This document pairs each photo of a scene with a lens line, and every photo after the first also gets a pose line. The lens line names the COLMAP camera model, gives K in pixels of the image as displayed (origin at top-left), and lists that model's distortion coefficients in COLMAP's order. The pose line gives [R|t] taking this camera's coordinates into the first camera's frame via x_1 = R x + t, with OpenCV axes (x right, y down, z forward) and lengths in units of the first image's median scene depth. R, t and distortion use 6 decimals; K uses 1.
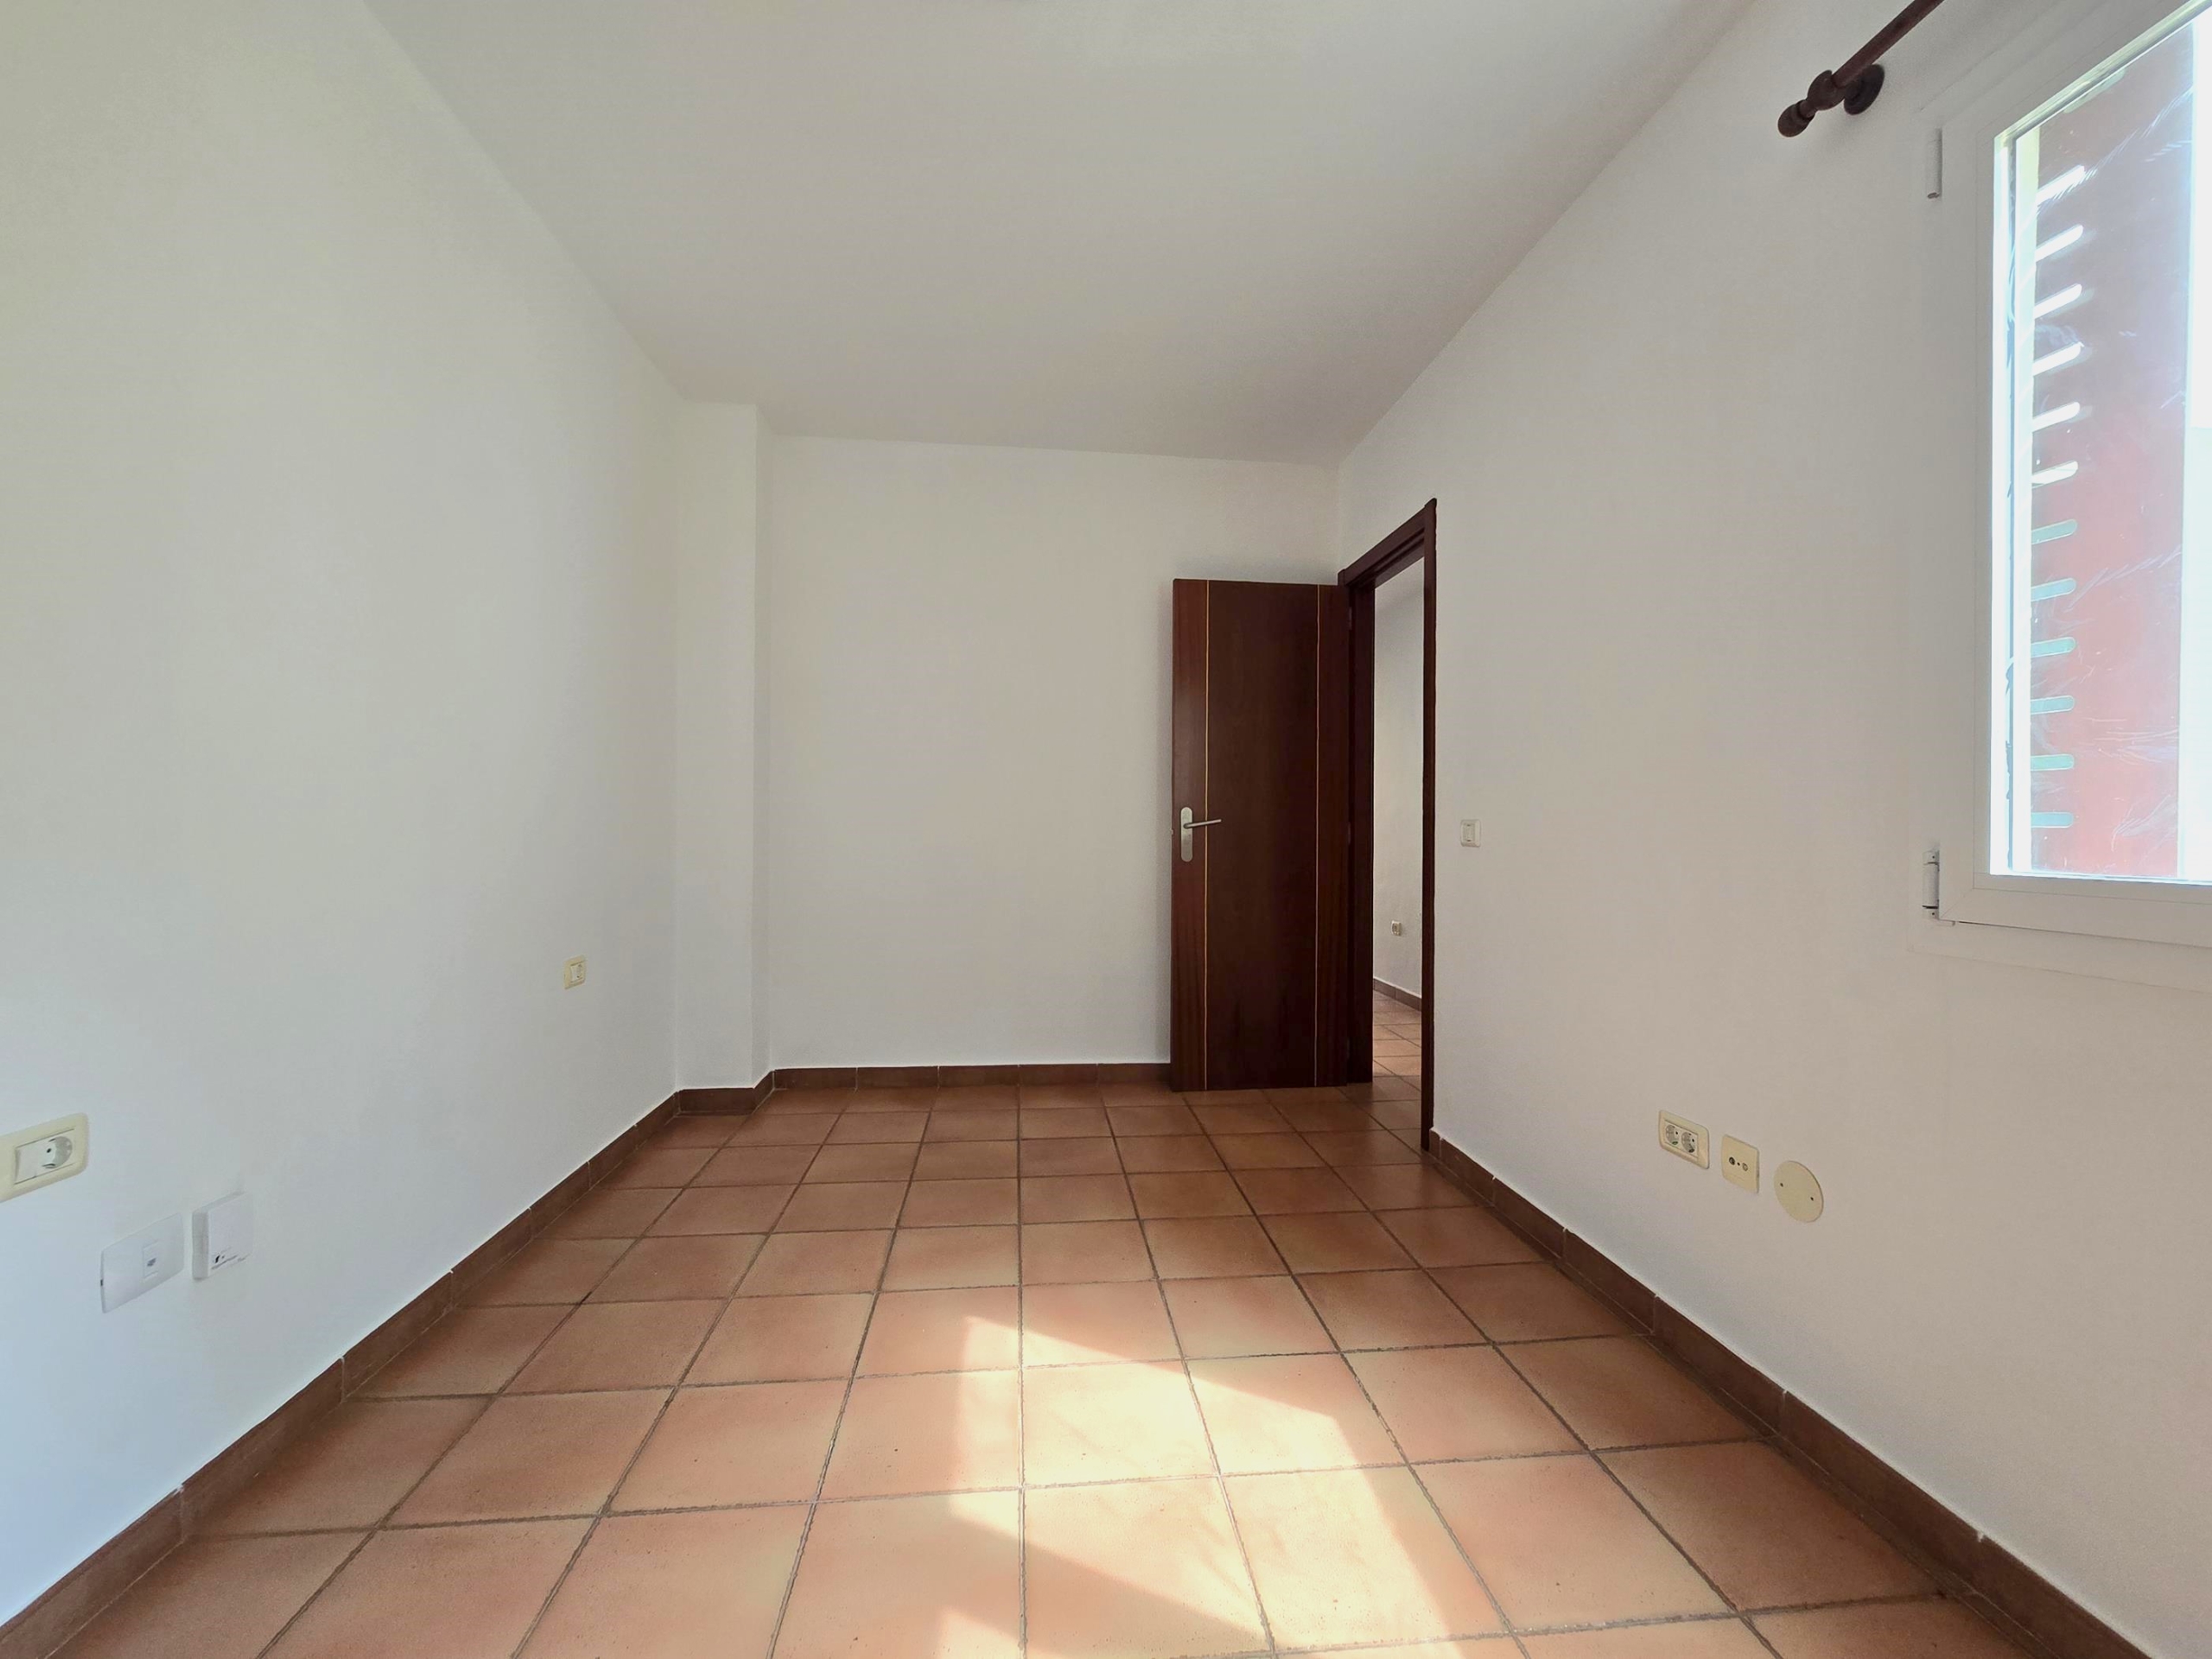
lens RADIAL K [[910.6, 0, 1092.2], [0, 910.6, 829.5], [0, 0, 1]] dist [-0.008870, 0.003265]
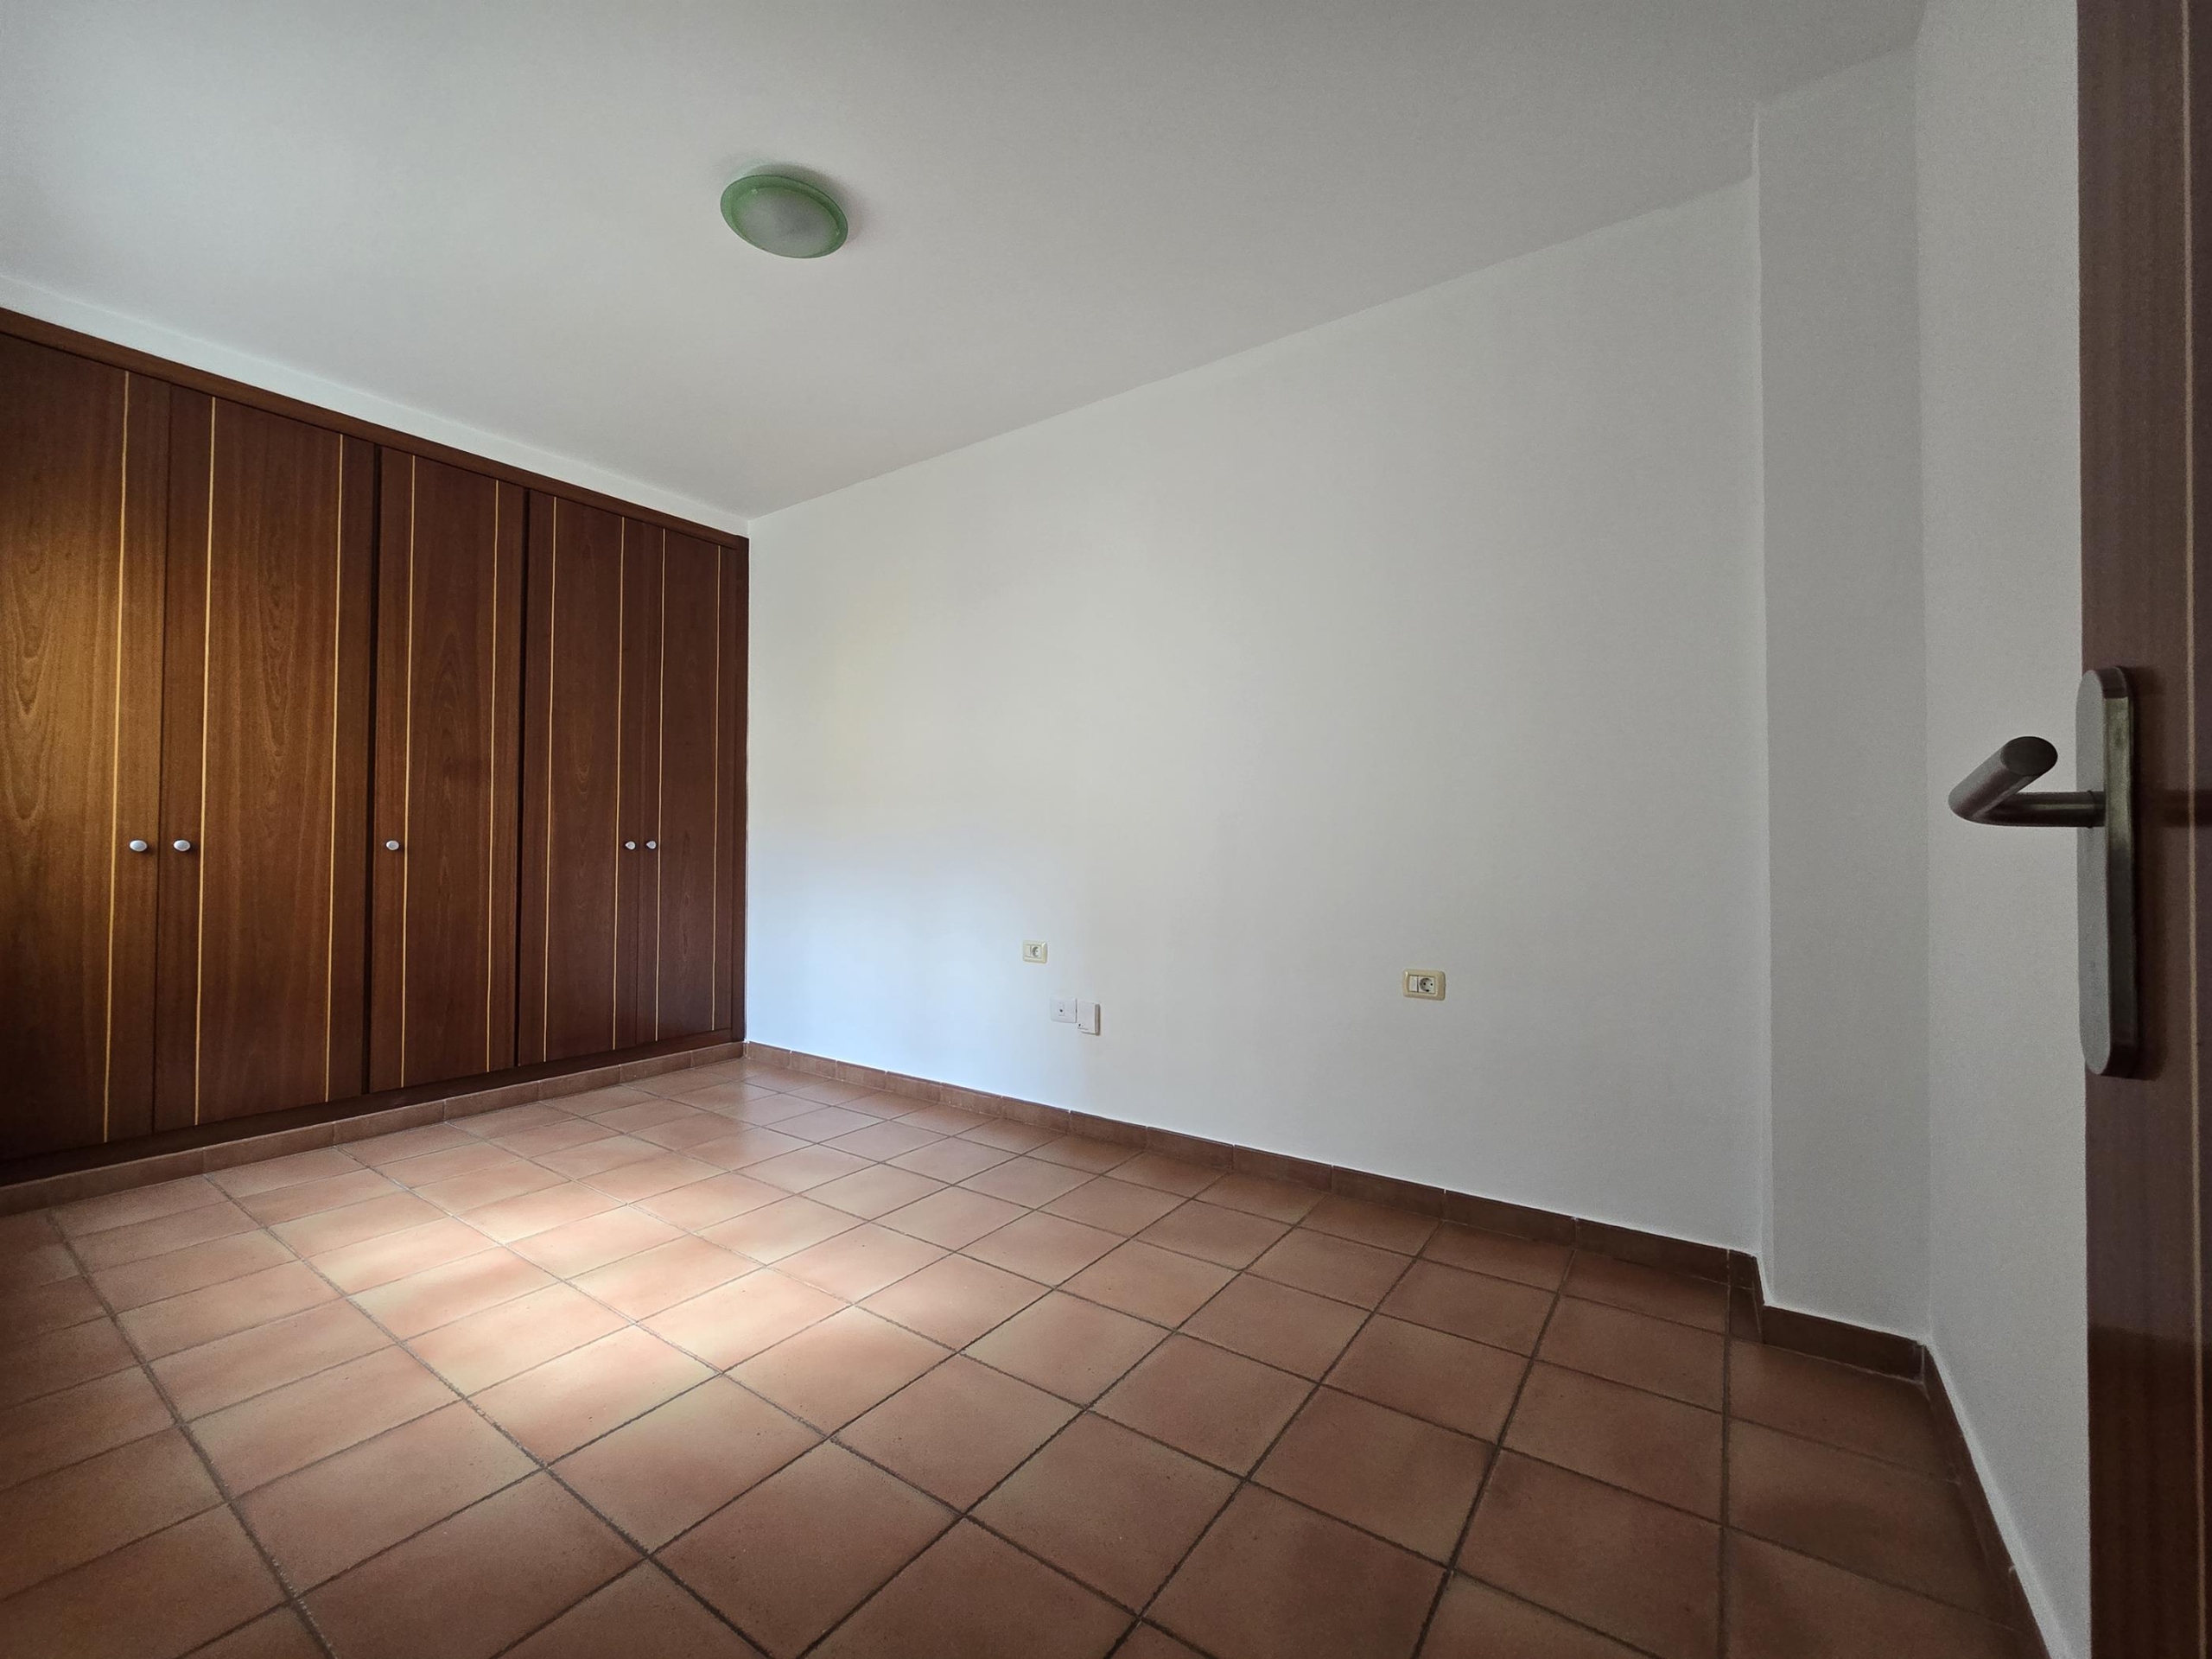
lens RADIAL K [[910.6, 0, 1118.7], [0, 910.6, 827.6], [0, 0, 1]] dist [-0.008870, 0.003265]
pose [[-0.628412, -0.019065, -0.777647, 0.652520], [-0.012543, 0.999818, -0.014376, 0.001213], [0.777780, 0.000720, -0.628536, 2.101596]]
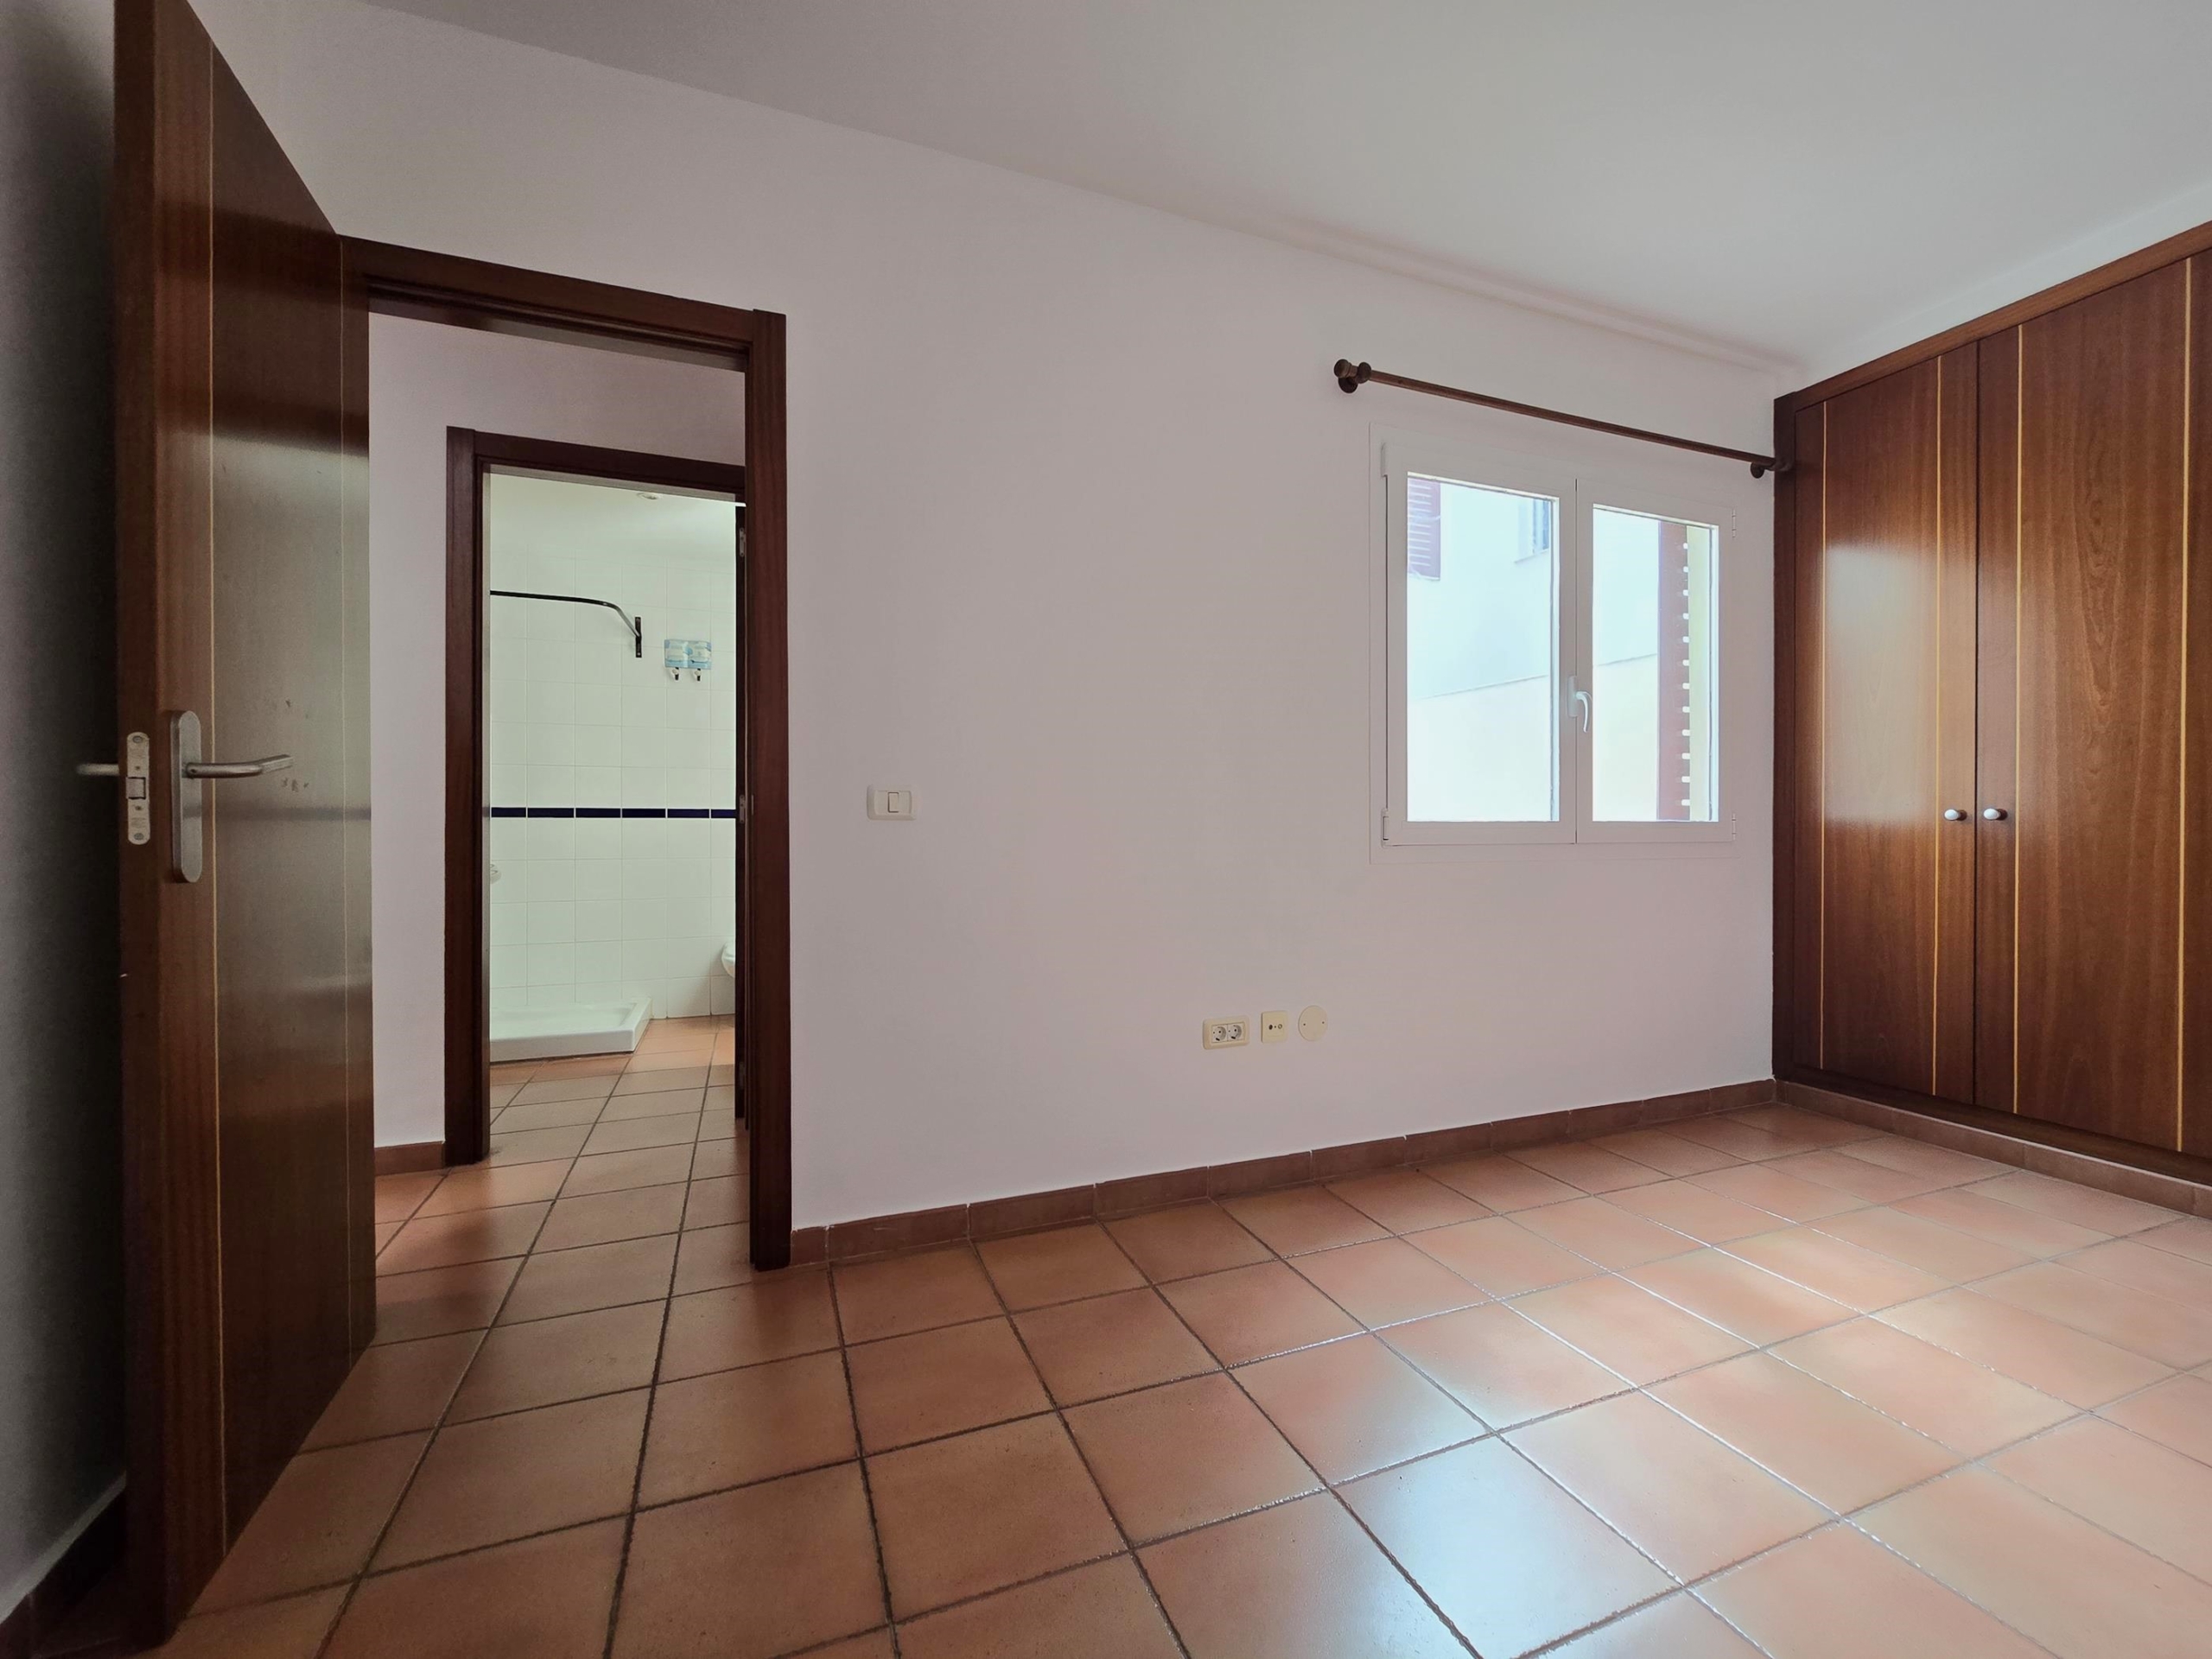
lens RADIAL K [[910.6, 0, 1095.3], [0, 910.6, 829.2], [0, 0, 1]] dist [-0.008870, 0.003265]
pose [[-0.269403, -0.009745, 0.962978, -0.630151], [0.006285, 0.999910, 0.011877, 0.028717], [-0.963007, 0.009251, -0.269317, 1.683207]]
